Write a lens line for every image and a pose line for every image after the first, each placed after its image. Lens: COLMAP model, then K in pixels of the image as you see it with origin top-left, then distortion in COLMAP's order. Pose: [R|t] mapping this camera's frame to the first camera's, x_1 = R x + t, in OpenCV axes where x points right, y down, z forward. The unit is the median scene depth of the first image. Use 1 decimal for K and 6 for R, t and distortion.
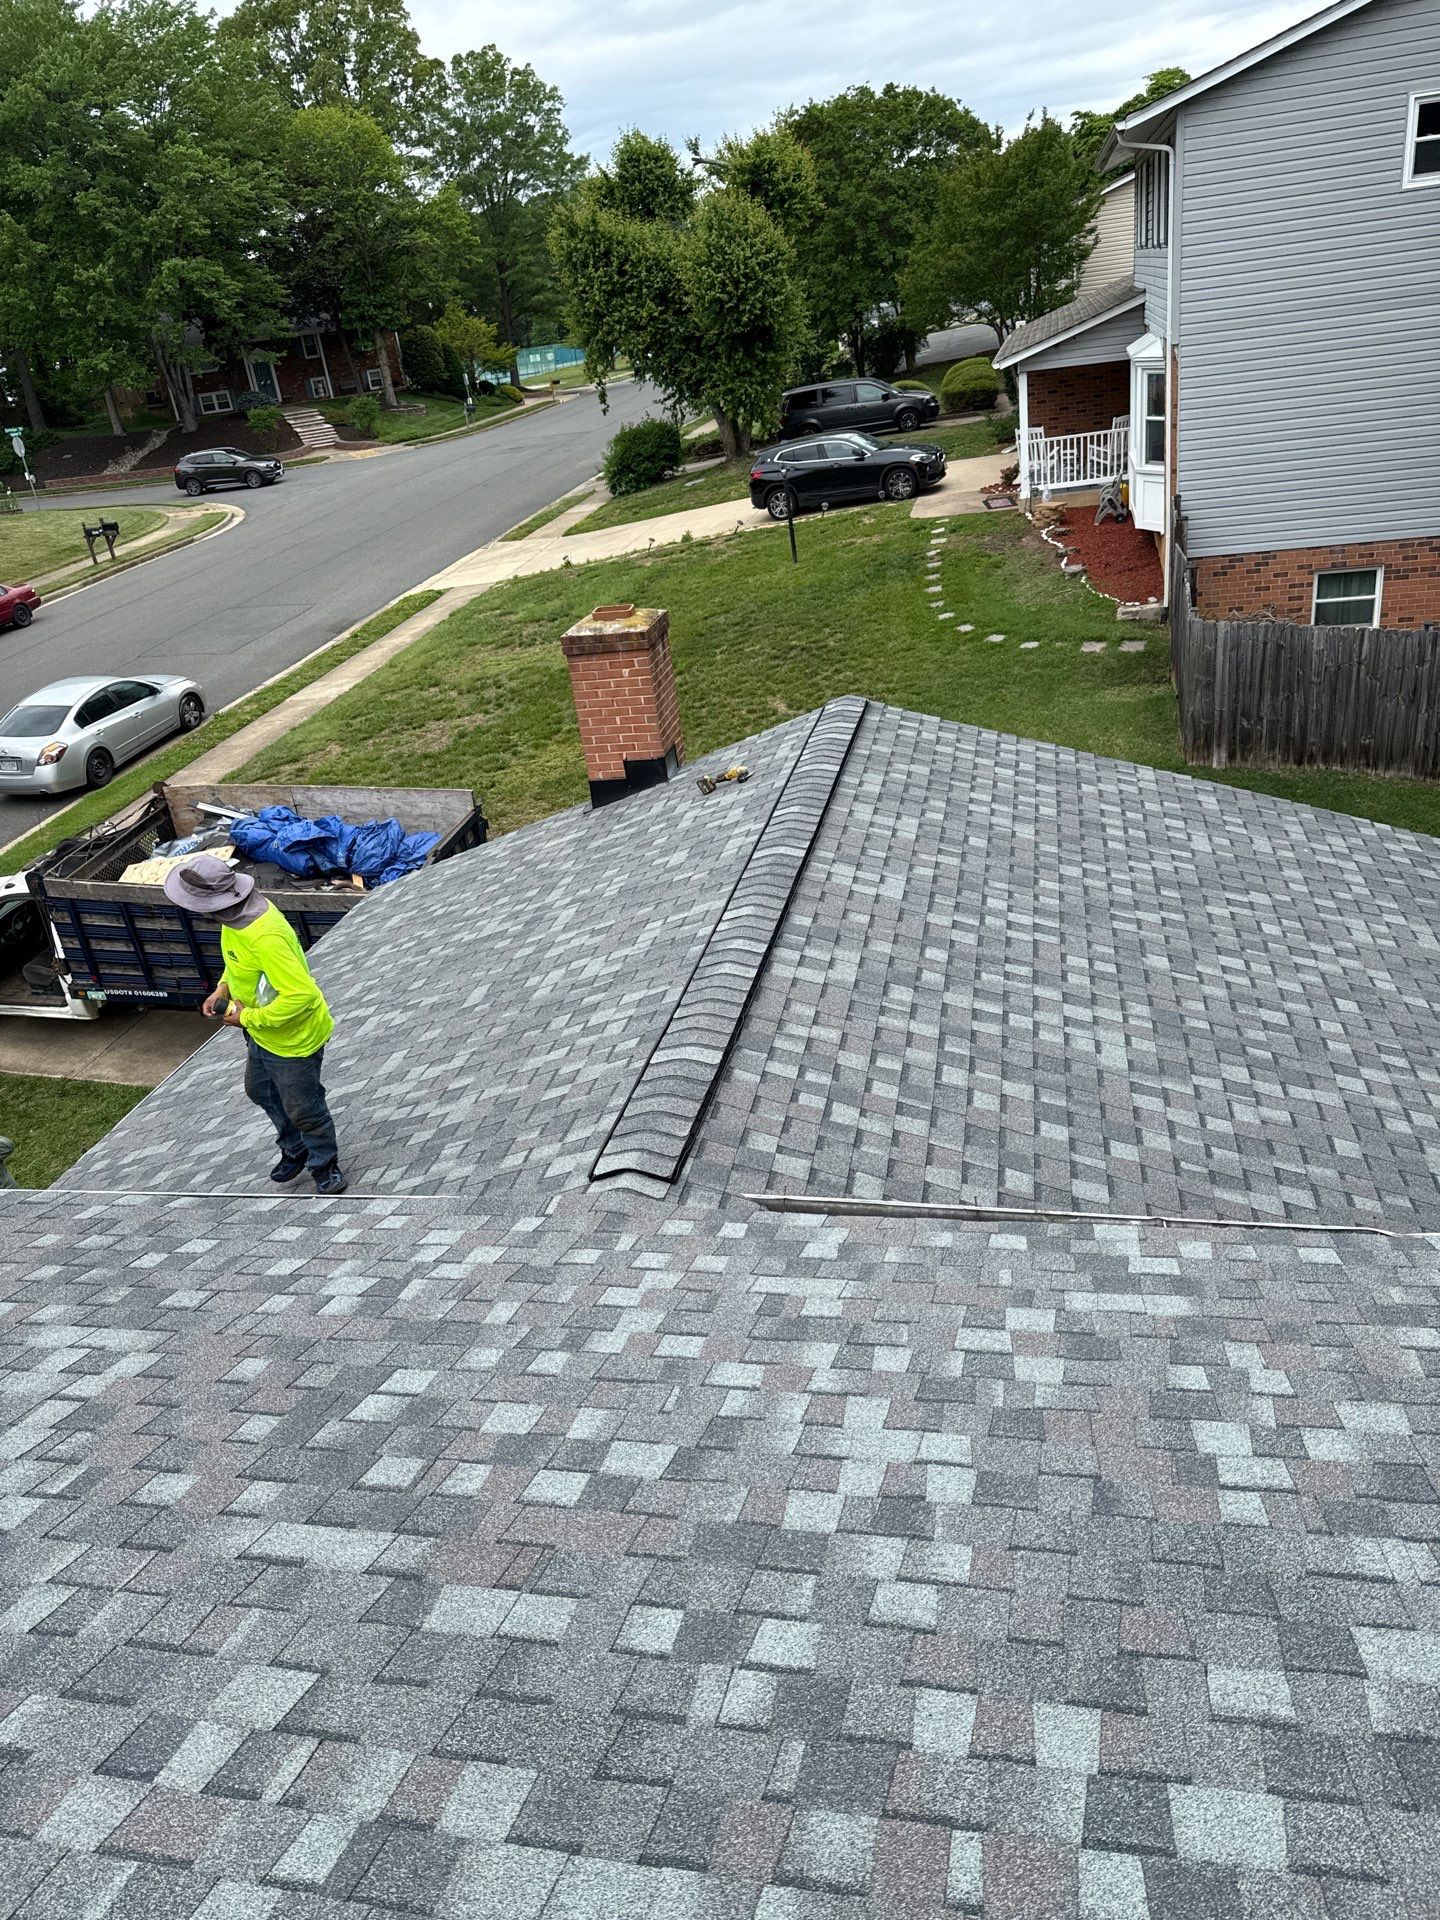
lens RADIAL K [[1357.7, 0, 720.0], [0, 1357.7, 960.0], [0, 0, 1]] dist [0.040549, -0.043226]
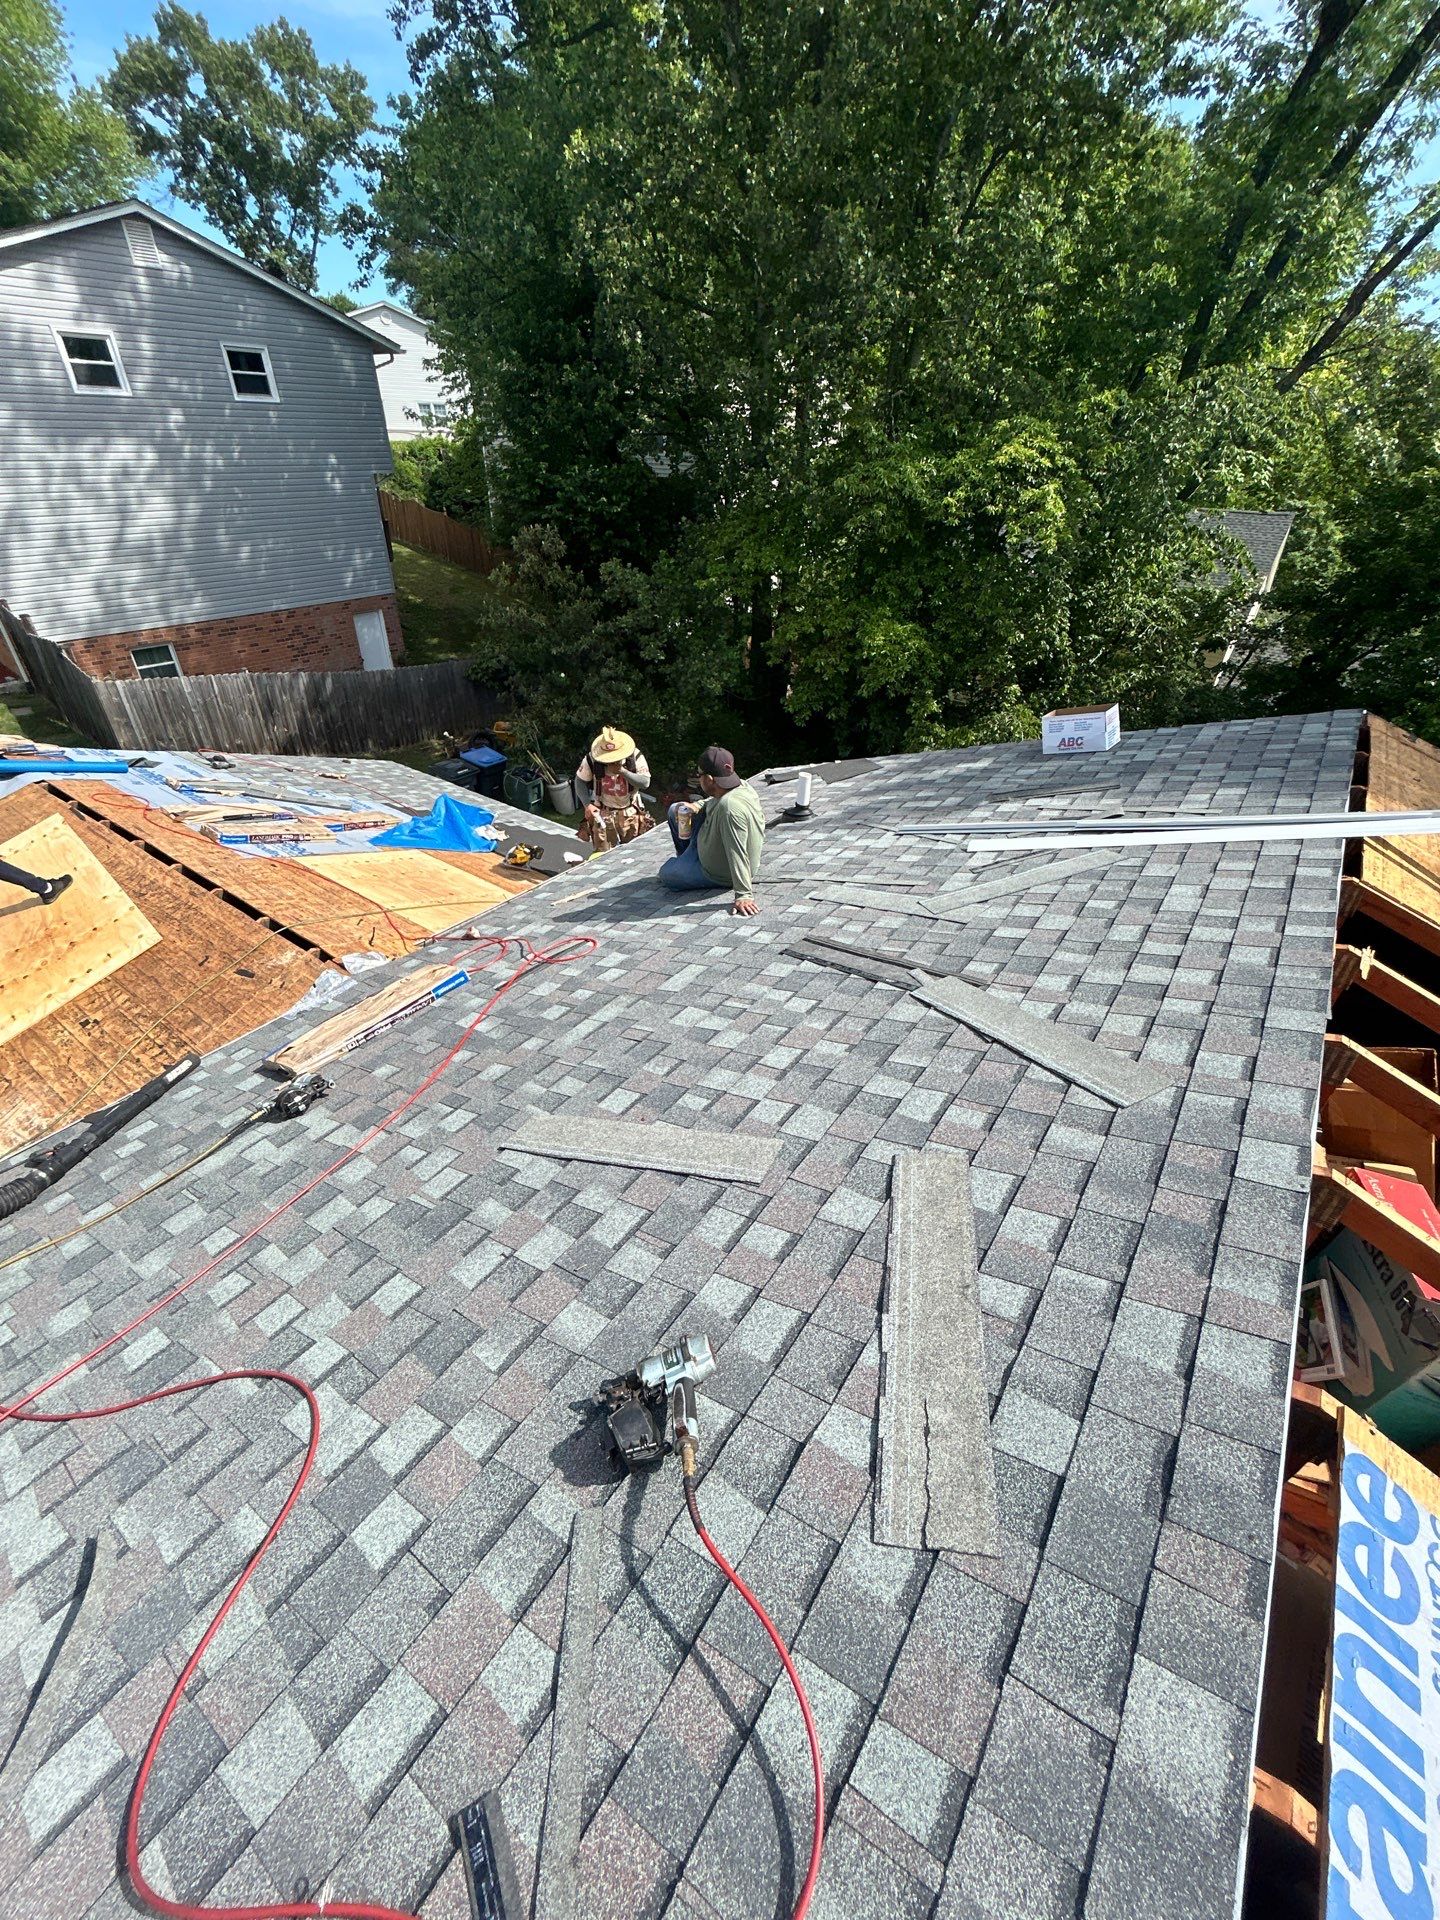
lens RADIAL K [[774.5, 0, 719.1], [0, 774.5, 958.0], [0, 0, 1]] dist [0.000906, 0.000358]
pose [[0.397538, -0.399718, 0.825948, -0.176904], [0.324332, 0.903237, 0.281018, 0.008197], [-0.858355, 0.156166, 0.488712, 0.031708]]
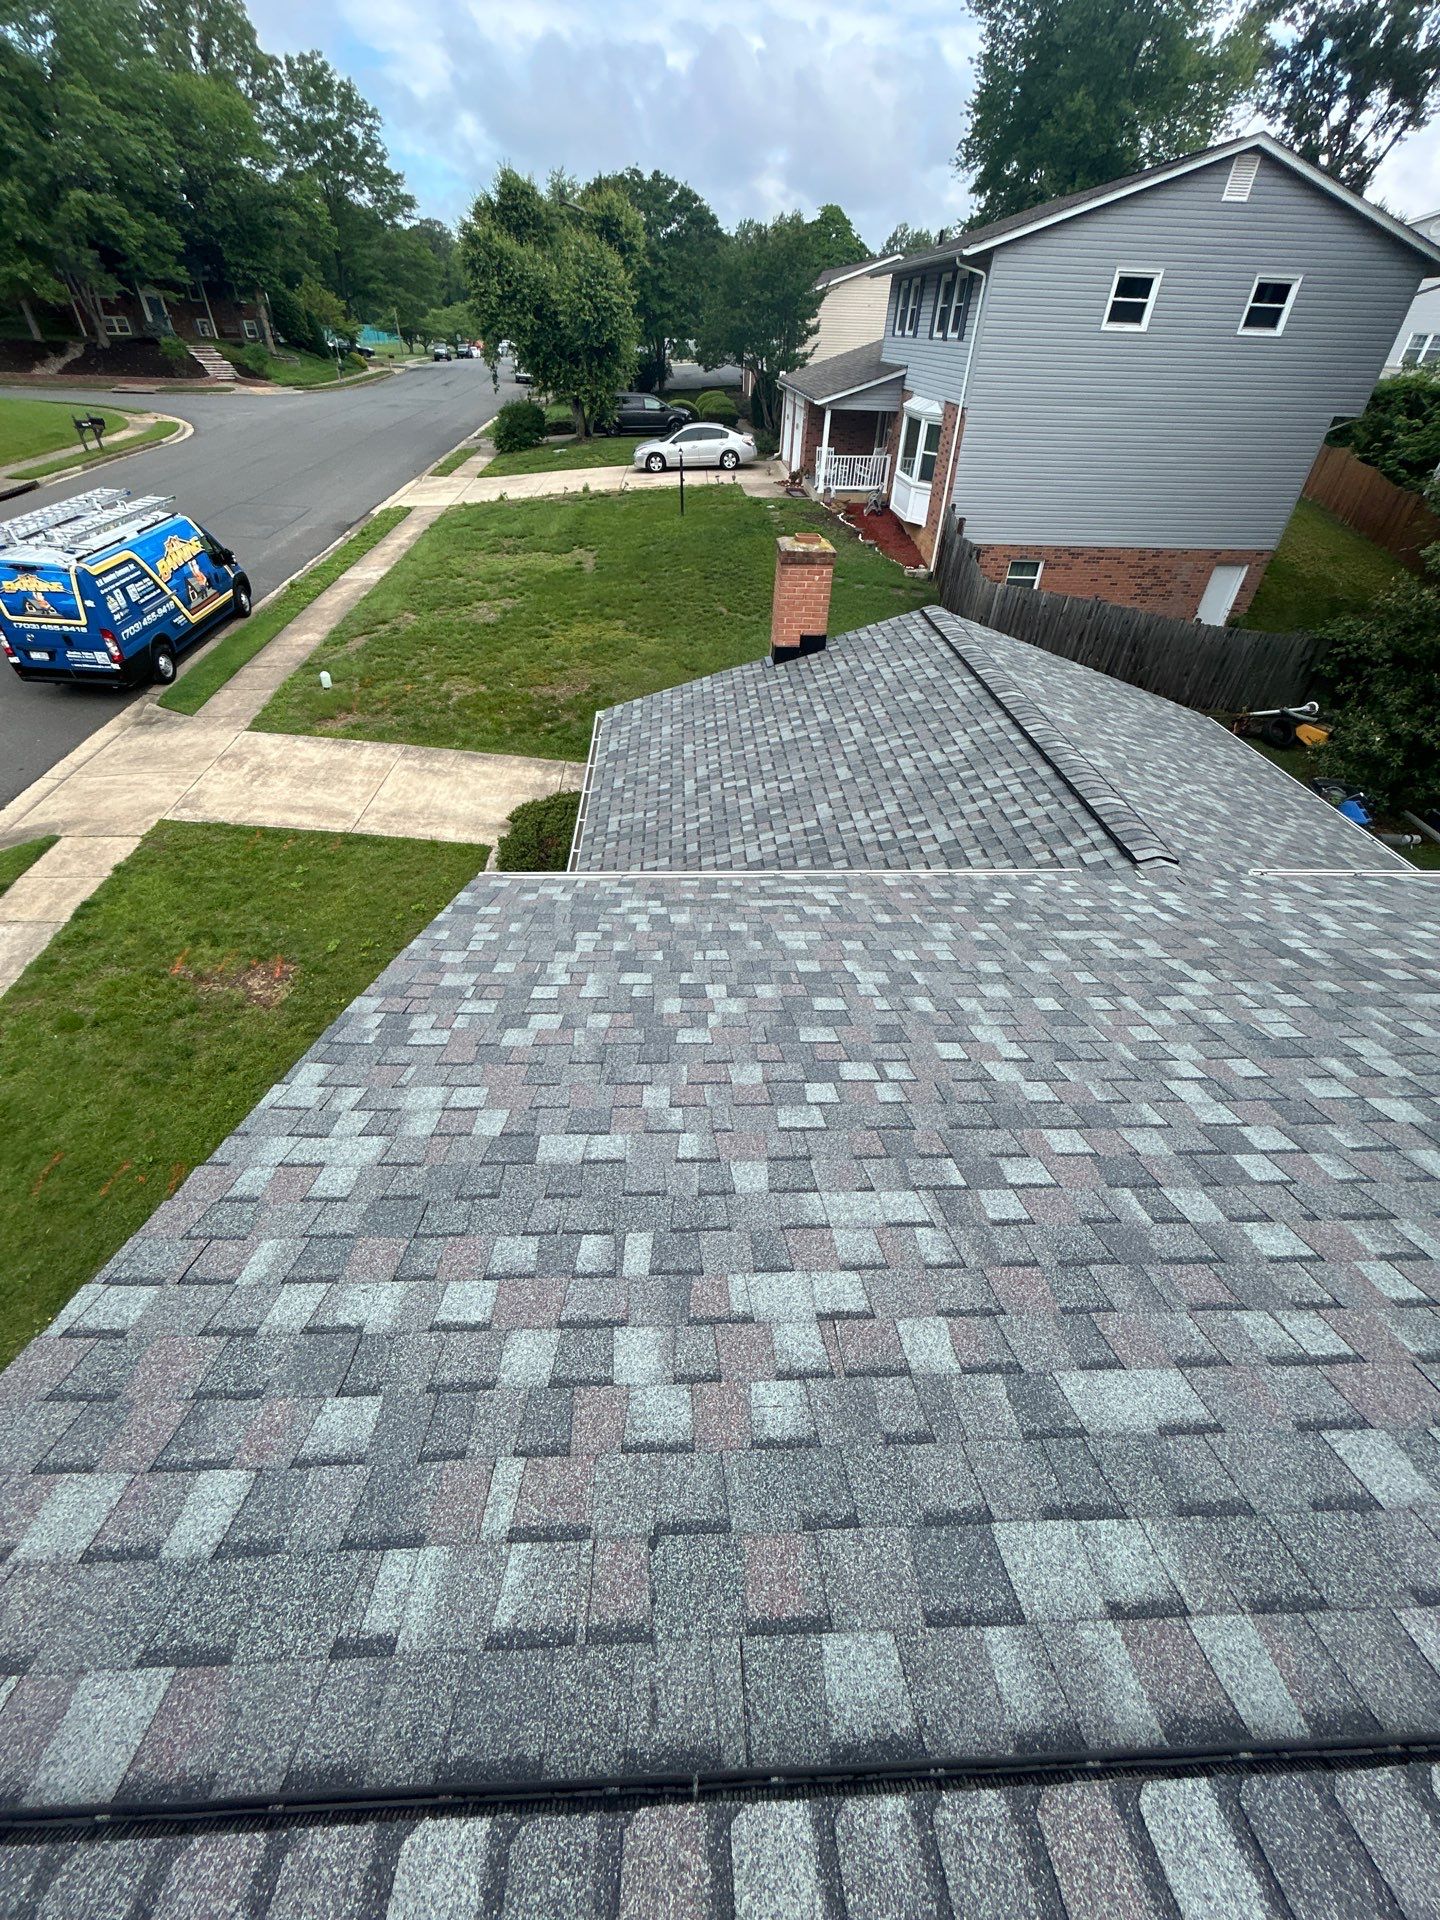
lens RADIAL K [[774.5, 0, 719.1], [0, 774.5, 958.0], [0, 0, 1]] dist [0.000906, 0.000358]
pose [[0.955789, -0.038785, 0.291484, -0.261202], [-0.027420, 0.975189, 0.219670, 0.018962], [-0.292772, -0.217950, 0.931011, 0.031617]]
